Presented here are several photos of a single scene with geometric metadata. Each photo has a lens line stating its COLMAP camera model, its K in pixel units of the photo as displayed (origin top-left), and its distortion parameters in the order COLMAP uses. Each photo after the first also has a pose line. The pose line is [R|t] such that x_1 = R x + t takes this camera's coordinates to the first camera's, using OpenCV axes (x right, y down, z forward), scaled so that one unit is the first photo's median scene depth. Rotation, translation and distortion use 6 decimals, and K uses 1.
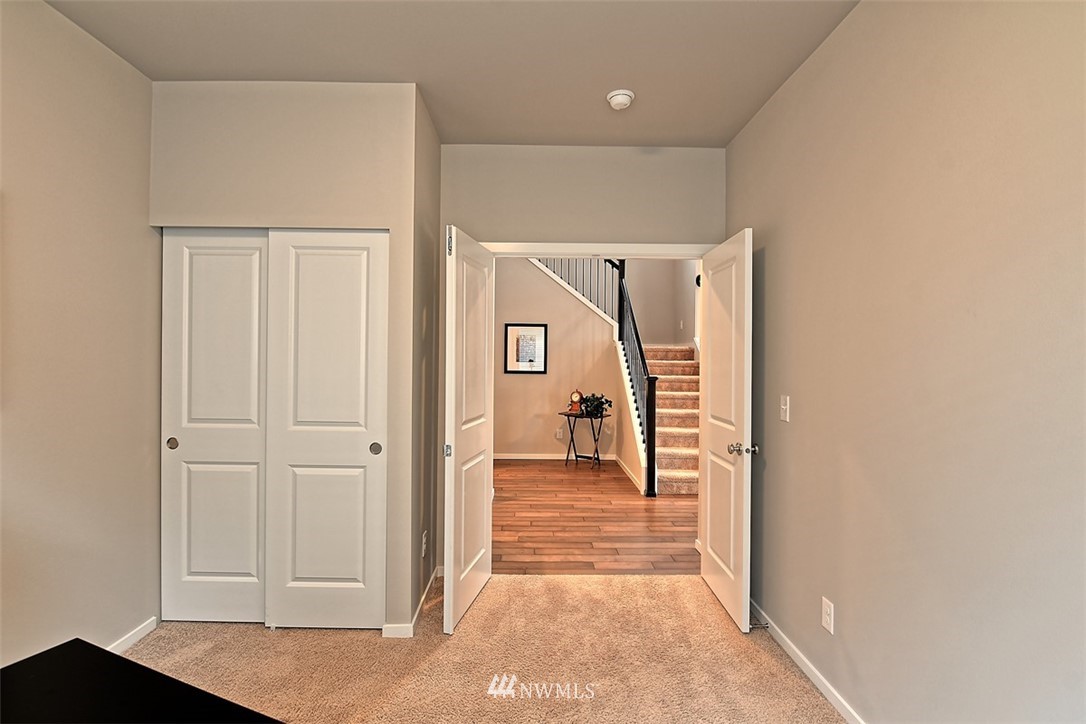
lens RADIAL K [[526.5, 0, 538.4], [0, 526.5, 358.1], [0, 0, 1]] dist [-0.008654, -0.009257]
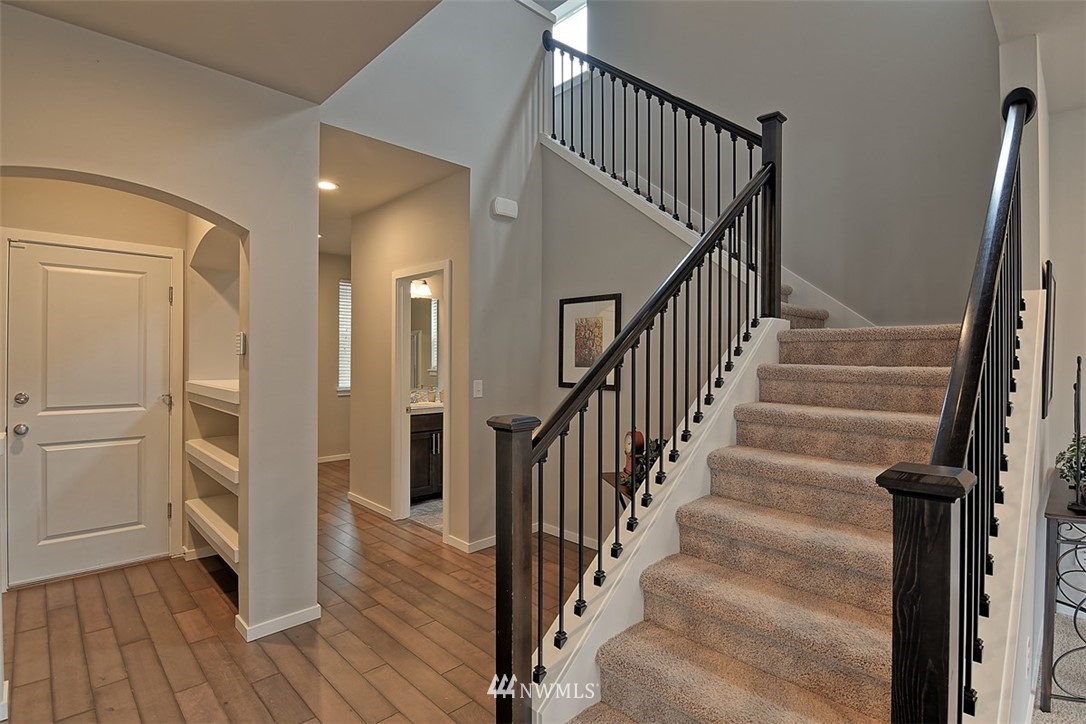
lens RADIAL K [[526.5, 0, 538.4], [0, 526.5, 358.1], [0, 0, 1]] dist [-0.008654, -0.009257]
pose [[0.679468, -0.006587, -0.733676, 0.338957], [0.004173, 0.999978, -0.005113, 0.000415], [0.733694, 0.000413, 0.679480, 0.595655]]
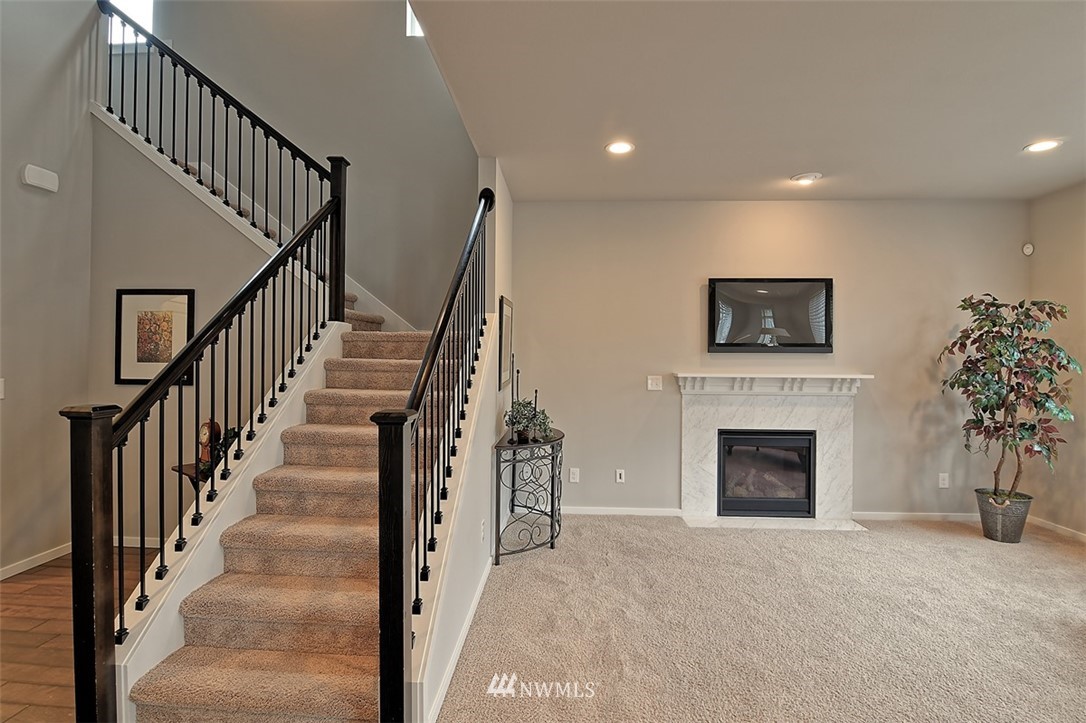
lens RADIAL K [[528.3, 0, 536.2], [0, 528.3, 356.9], [0, 0, 1]] dist [-0.005598, -0.010553]
pose [[0.997105, -0.002406, -0.076005, 0.394518], [0.002642, 0.999992, 0.002999, 0.001224], [0.075997, -0.003191, 0.997103, 0.509641]]
